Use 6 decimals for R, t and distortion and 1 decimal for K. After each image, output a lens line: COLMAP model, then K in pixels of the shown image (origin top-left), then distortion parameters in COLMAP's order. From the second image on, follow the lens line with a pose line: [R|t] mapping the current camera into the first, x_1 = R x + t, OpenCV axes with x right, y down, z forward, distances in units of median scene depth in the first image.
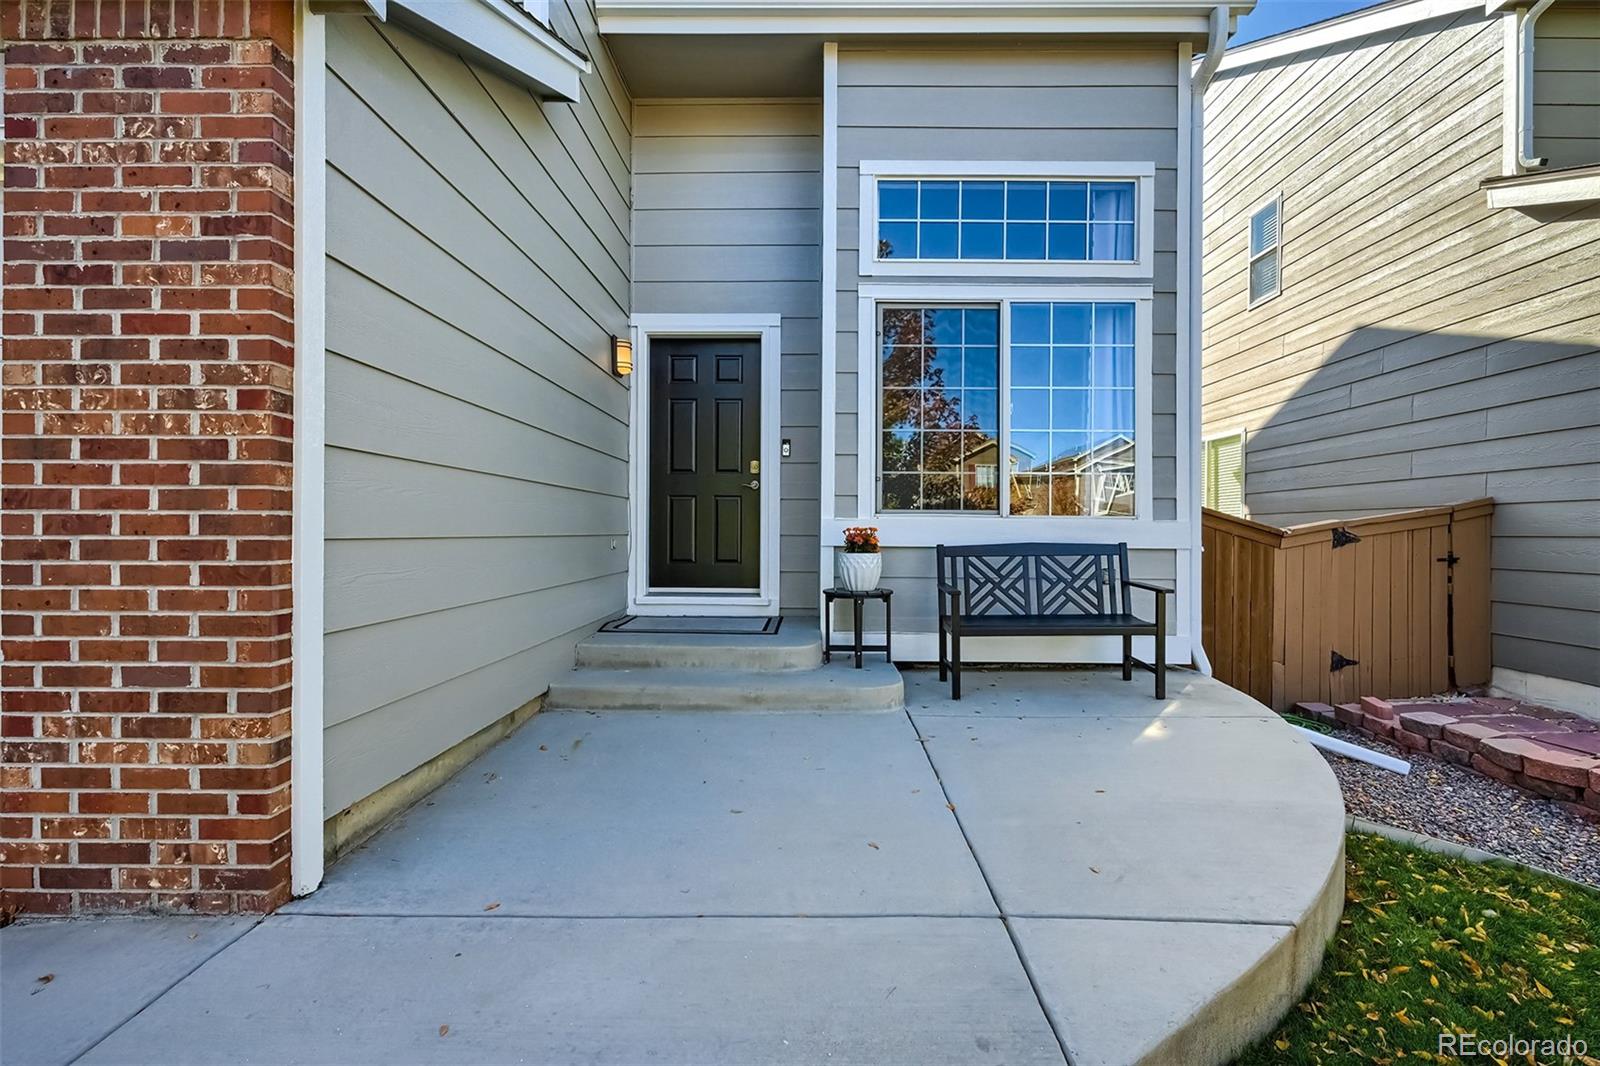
lens RADIAL K [[726.3, 0, 804.2], [0, 726.3, 537.7], [0, 0, 1]] dist [0.004945, 0.000633]
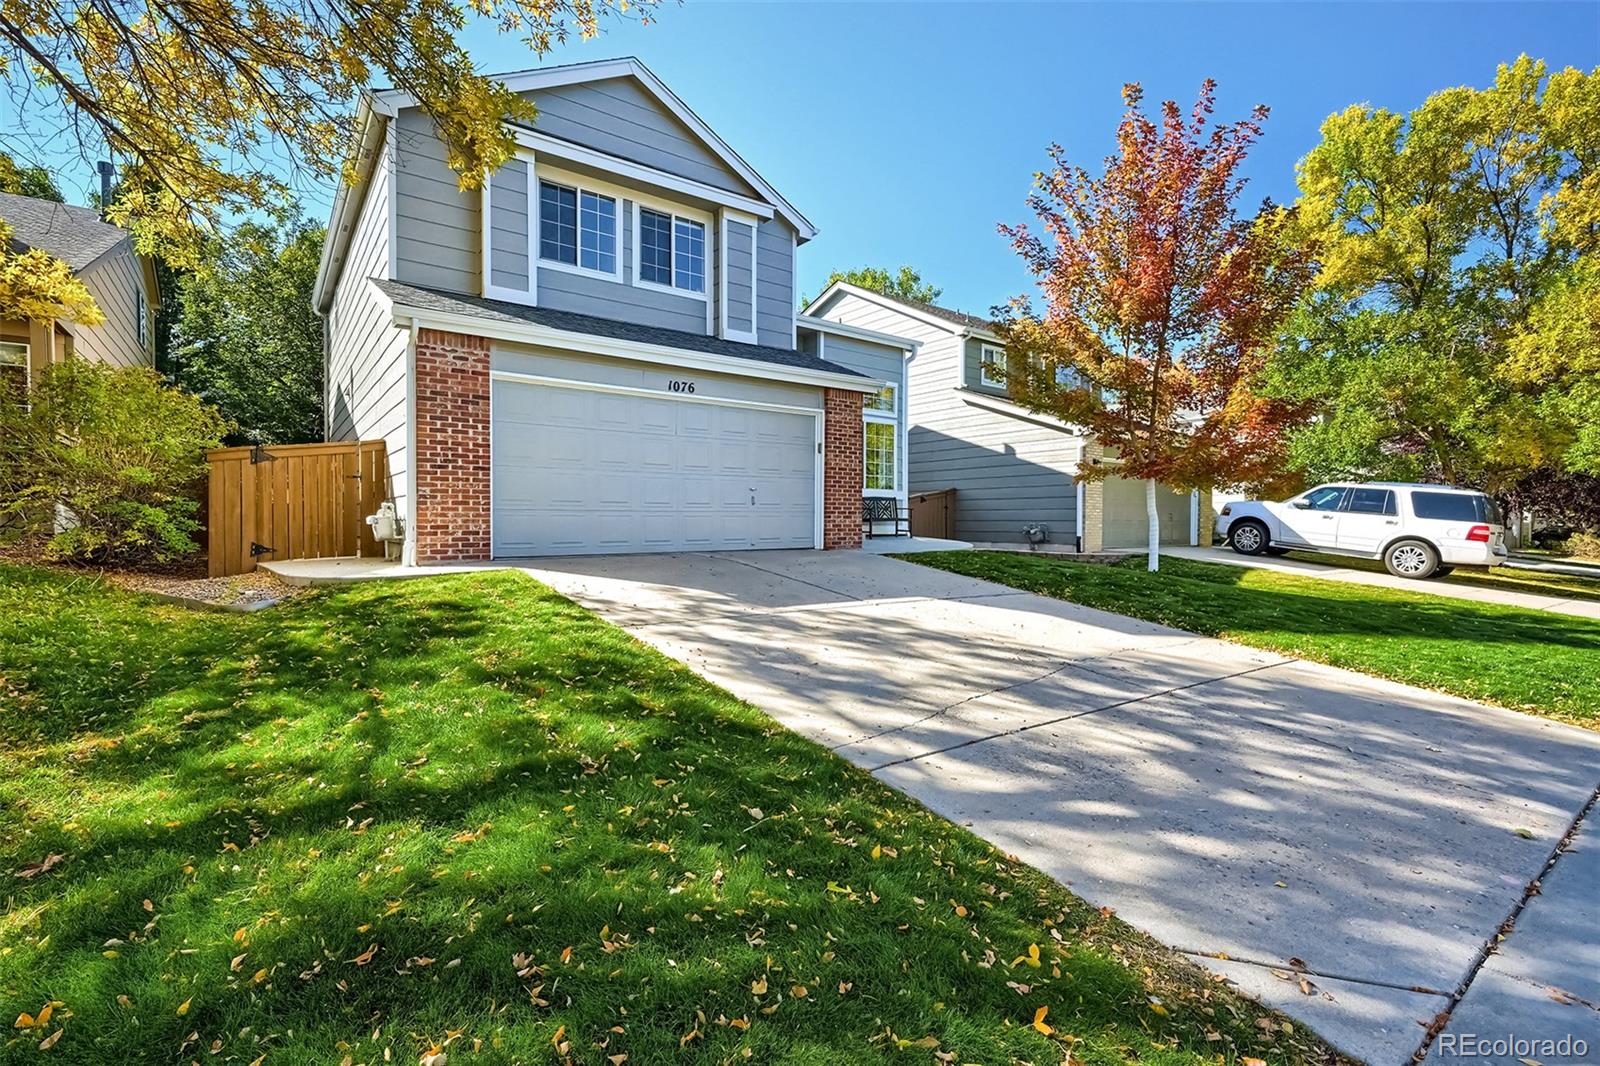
lens RADIAL K [[726.3, 0, 798.6], [0, 726.3, 527.7], [0, 0, 1]] dist [0.004945, 0.000633]
pose [[0.791866, -0.006123, 0.610664, -1.910488], [0.004517, 0.999981, 0.004169, 0.128295], [-0.610678, -0.000543, 0.791879, -1.356515]]
